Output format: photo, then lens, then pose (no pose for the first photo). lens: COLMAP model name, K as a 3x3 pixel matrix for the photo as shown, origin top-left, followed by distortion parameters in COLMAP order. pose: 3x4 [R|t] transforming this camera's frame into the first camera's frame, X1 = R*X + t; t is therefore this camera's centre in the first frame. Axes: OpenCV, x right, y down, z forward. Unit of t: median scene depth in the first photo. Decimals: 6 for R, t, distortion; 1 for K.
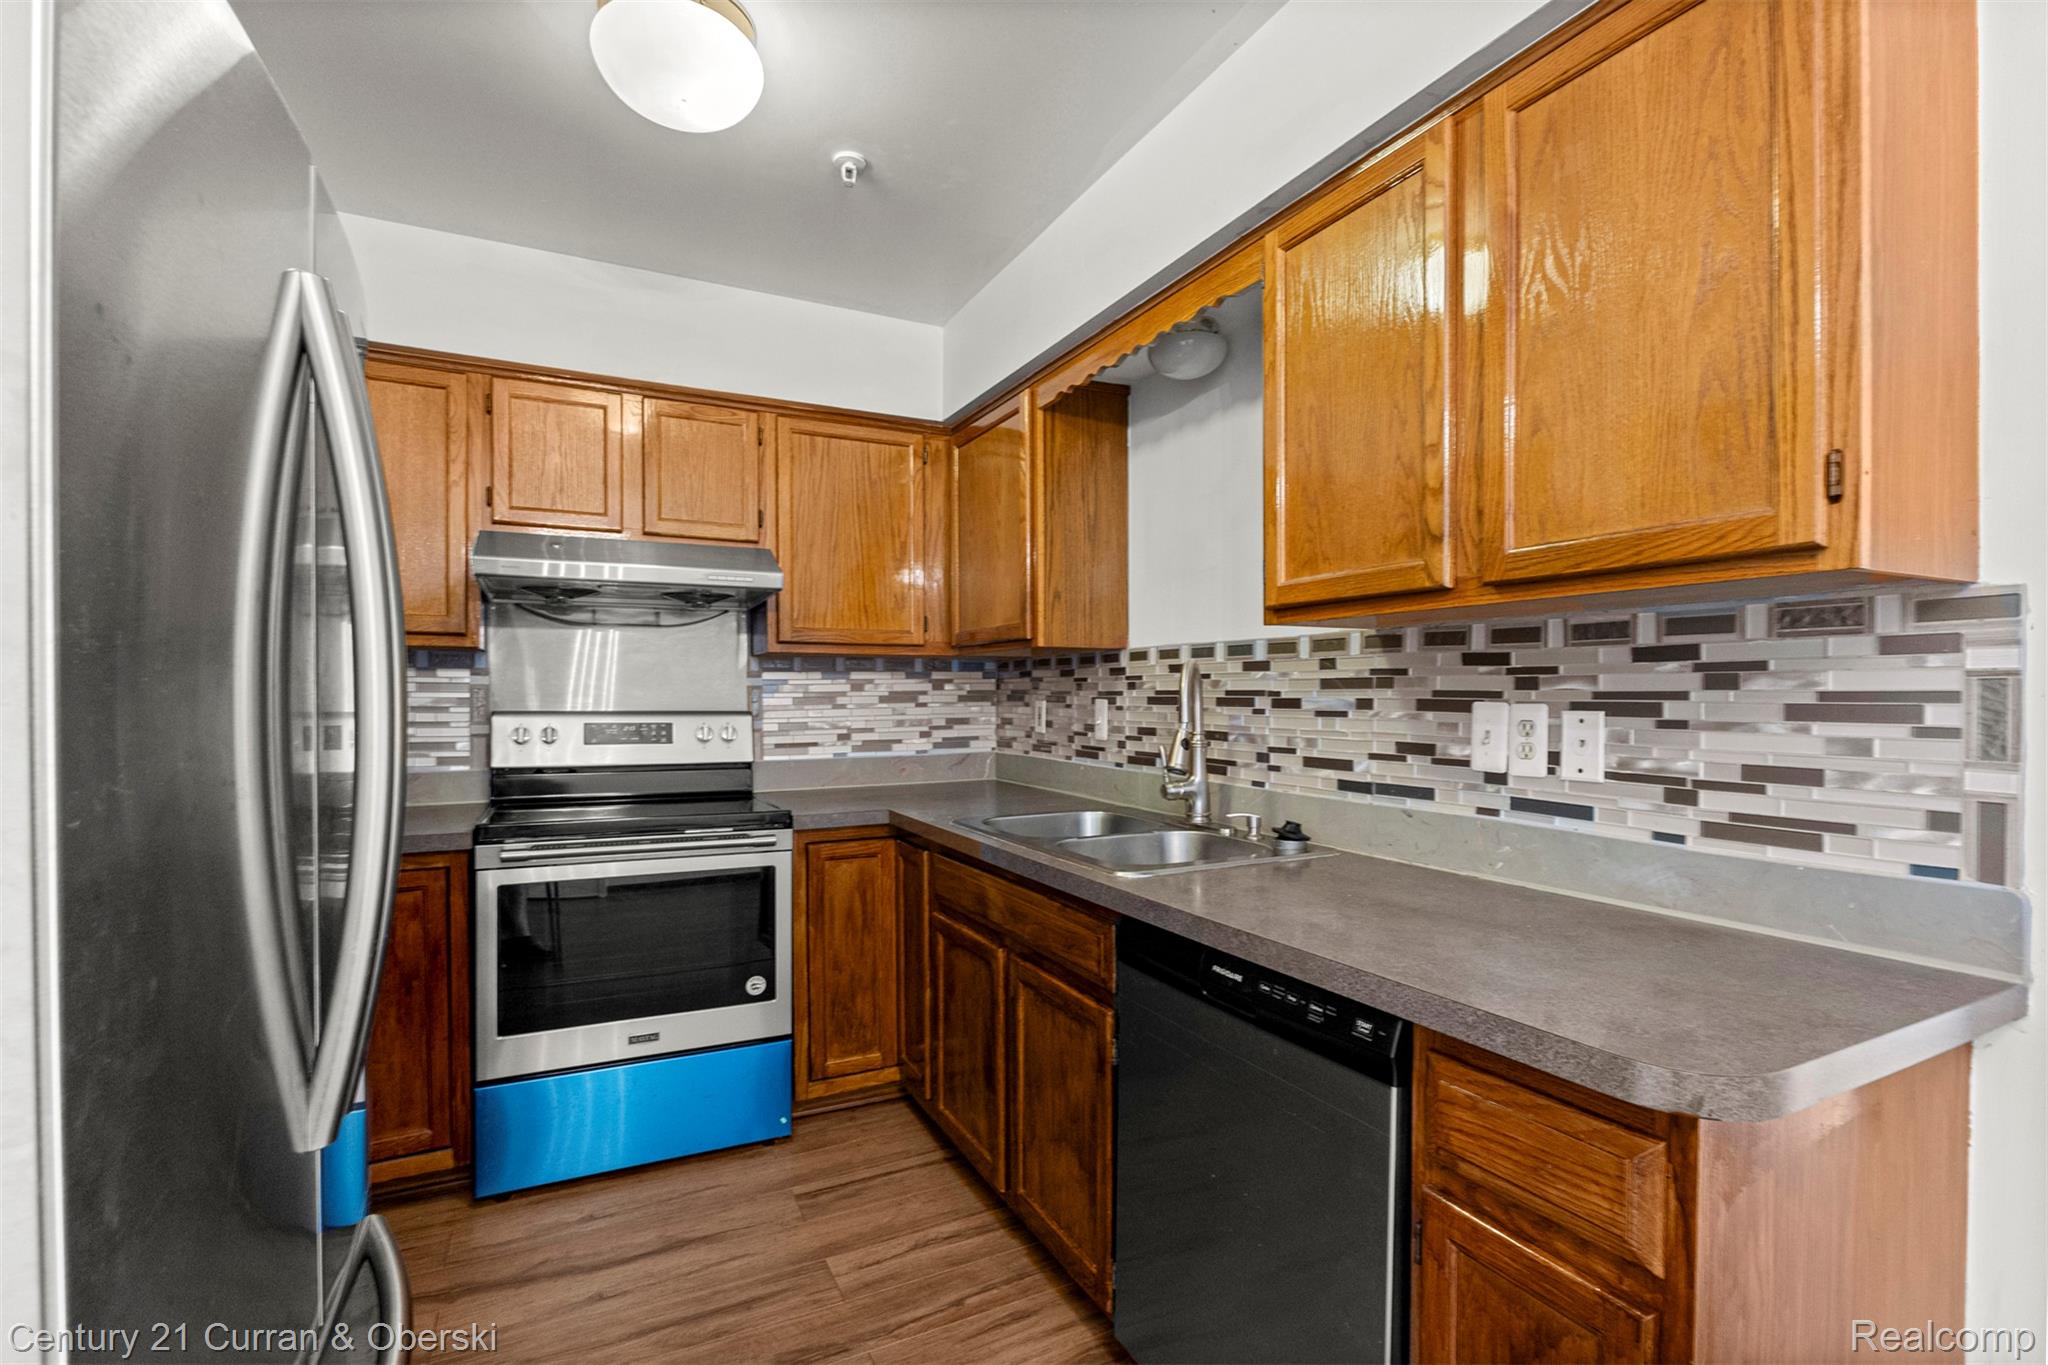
lens RADIAL K [[933.3, 0, 1021.6], [0, 933.3, 709.1], [0, 0, 1]] dist [-0.002417, 0.001279]
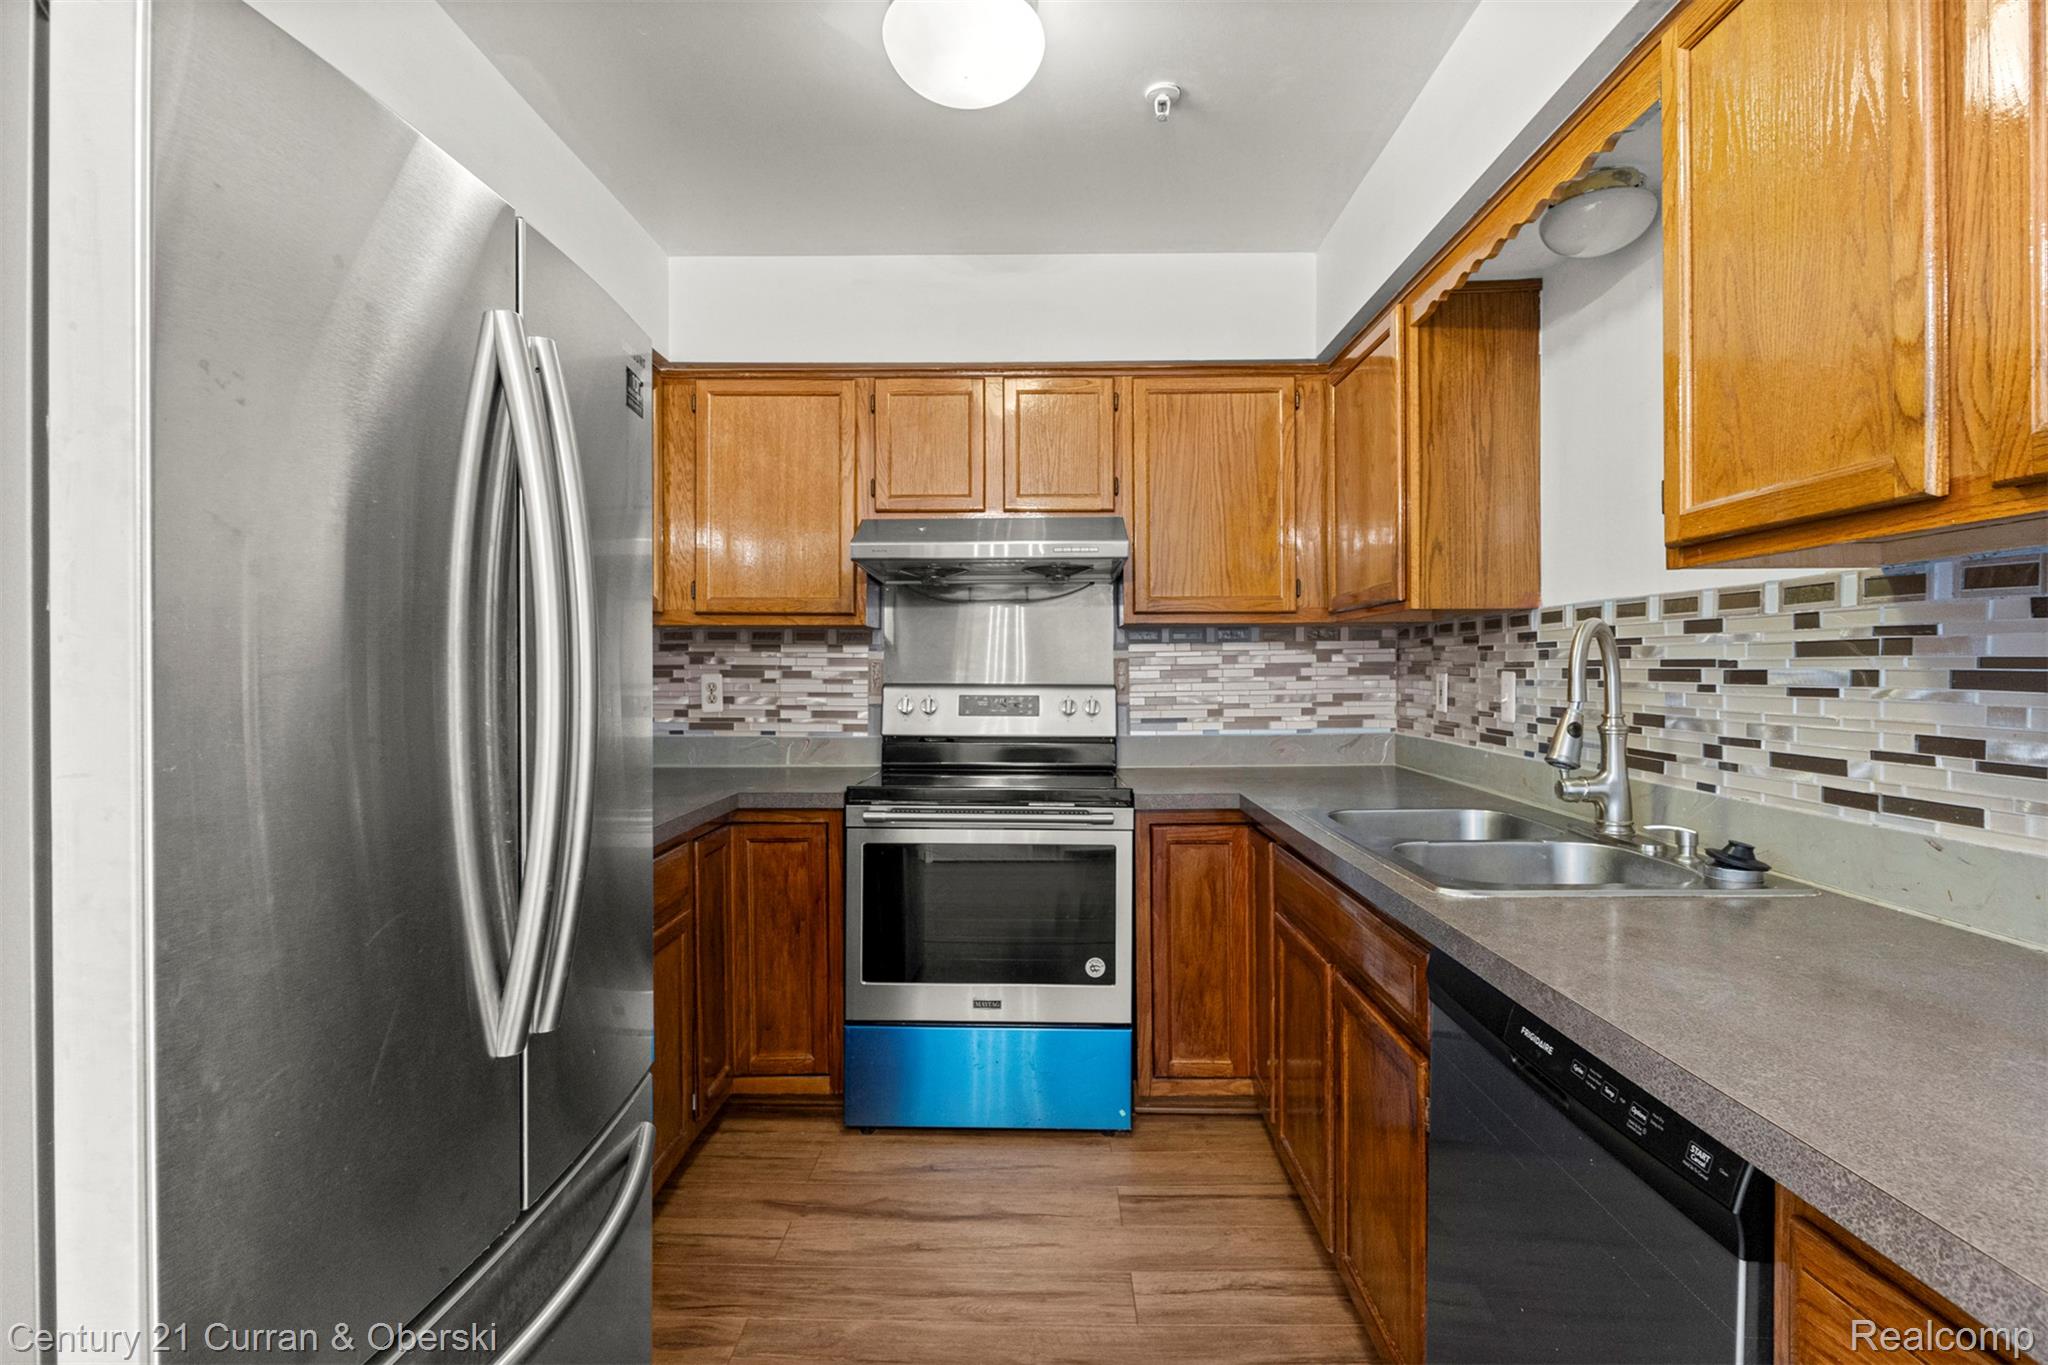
lens RADIAL K [[972.9, 0, 1027.2], [0, 972.9, 674.8], [0, 0, 1]] dist [0.001739, 0.000284]
pose [[0.887794, 0.000418, -0.460242, 0.115049], [-0.004324, 0.999963, -0.007434, 0.000076], [0.460222, 0.008590, 0.887763, 0.065812]]
